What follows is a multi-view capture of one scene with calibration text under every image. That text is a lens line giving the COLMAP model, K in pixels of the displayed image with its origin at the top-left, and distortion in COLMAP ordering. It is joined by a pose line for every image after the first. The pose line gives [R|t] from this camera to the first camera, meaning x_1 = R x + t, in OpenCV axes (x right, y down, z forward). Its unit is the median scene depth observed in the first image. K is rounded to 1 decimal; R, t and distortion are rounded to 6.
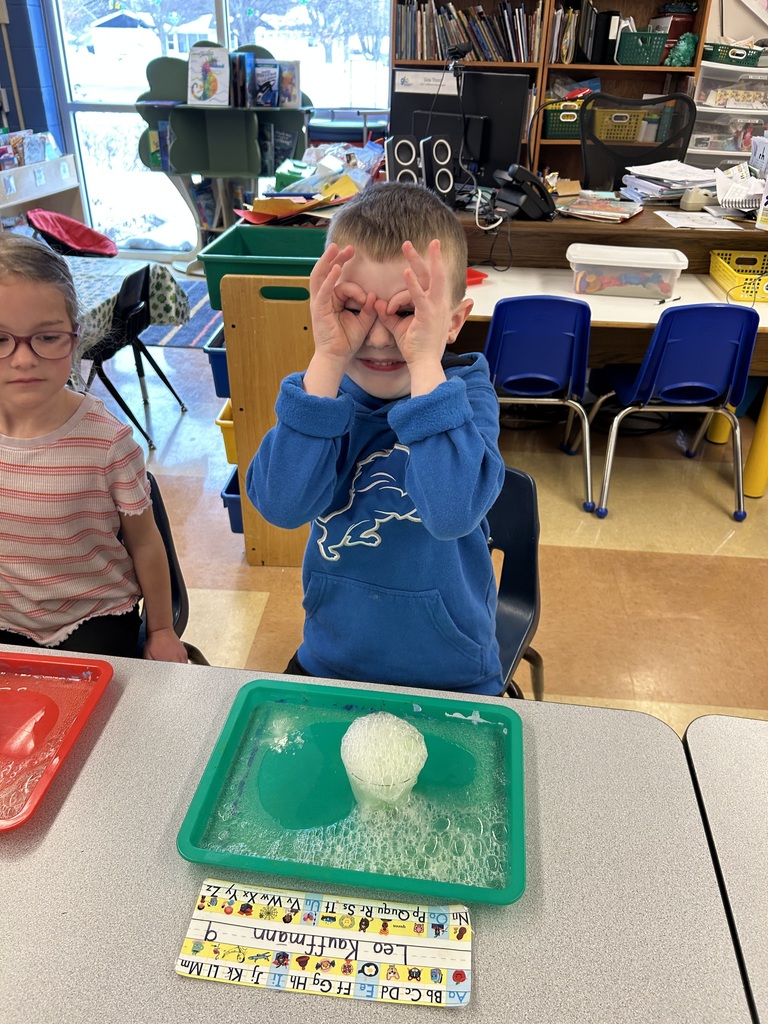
lens RADIAL K [[772.4, 0, 376.2], [0, 772.4, 510.4], [0, 0, 1]] dist [0.043858, -0.044263]
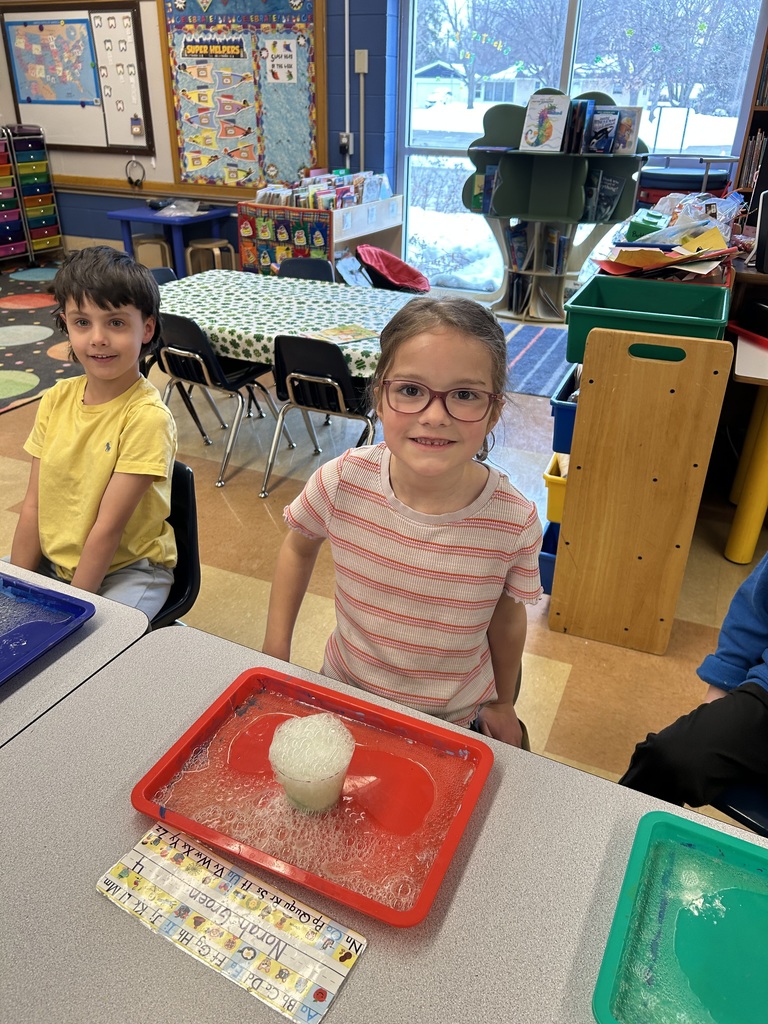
lens RADIAL K [[772.4, 0, 372.1], [0, 772.4, 505.7], [0, 0, 1]] dist [0.043858, -0.044263]
pose [[0.943738, 0.152492, -0.293435, -0.058001], [-0.167141, 0.985607, -0.025353, -0.008701], [0.285346, 0.072972, 0.955643, 0.015012]]
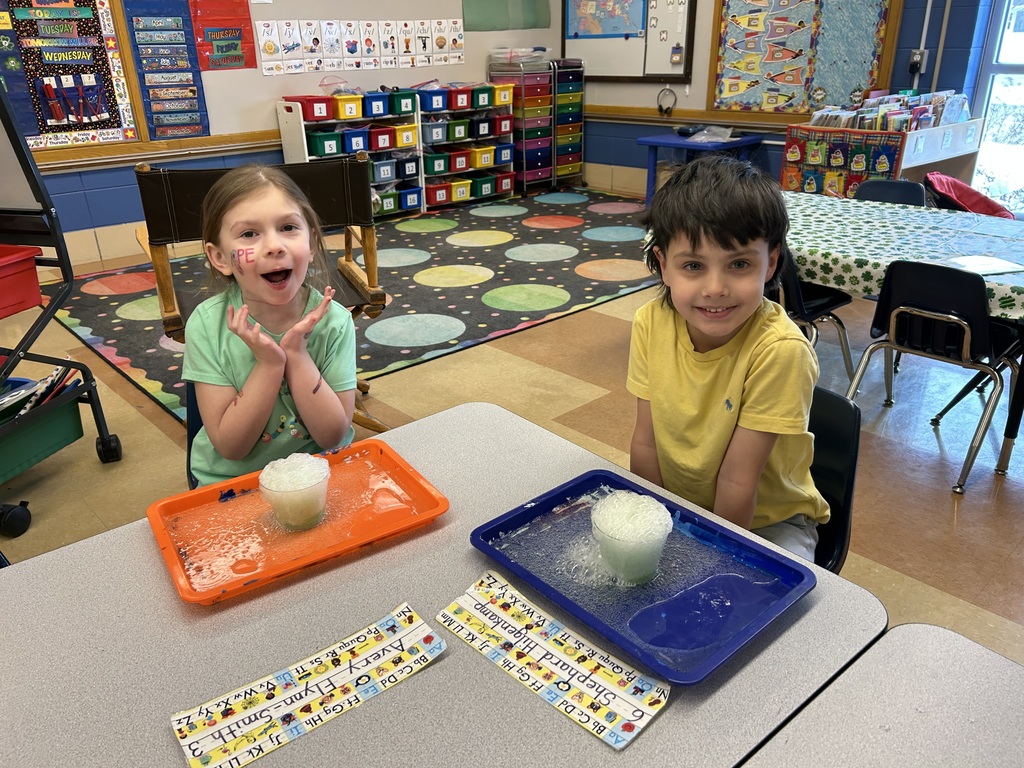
lens RADIAL K [[772.4, 0, 507.7], [0, 772.4, 393.2], [0, 0, 1]] dist [0.043858, -0.044263]
pose [[0.739274, 0.246394, -0.626708, -0.160473], [-0.310493, 0.950546, 0.007451, 0.012273], [0.597551, 0.189081, 0.779218, 0.028225]]
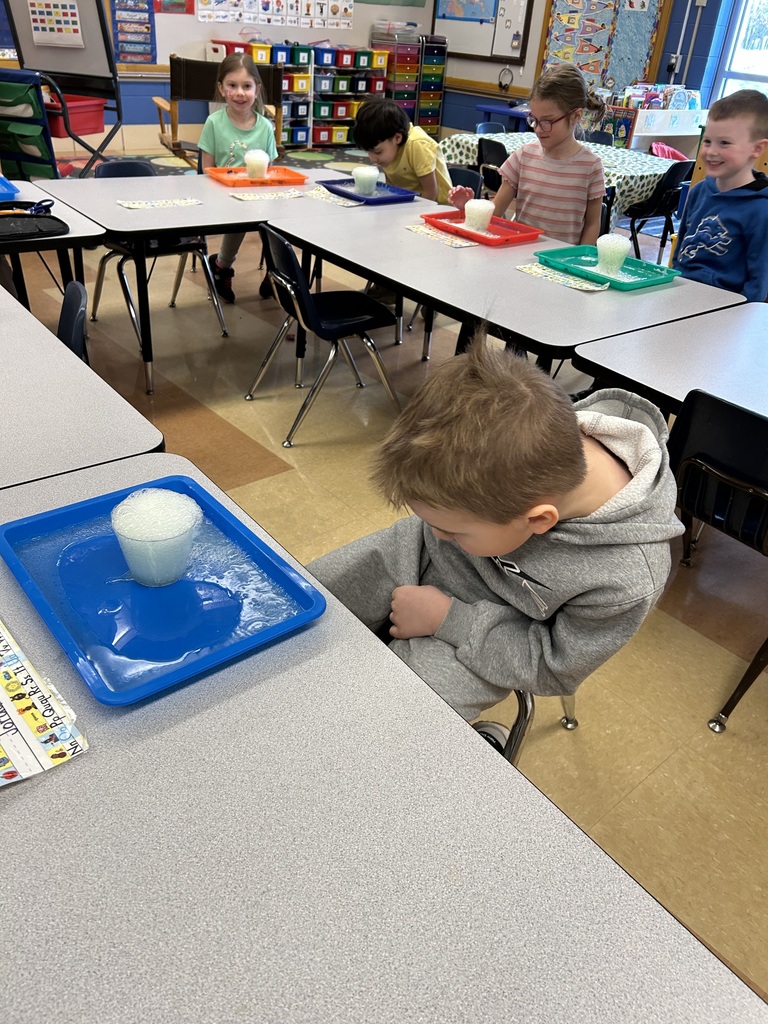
lens RADIAL K [[772.4, 0, 385.4], [0, 772.4, 508.2], [0, 0, 1]] dist [0.043858, -0.044263]
pose [[0.715676, 0.400858, -0.571944, 0.239116], [-0.404695, 0.905423, 0.128187, 0.197895], [0.569236, 0.139723, 0.810215, -0.264547]]
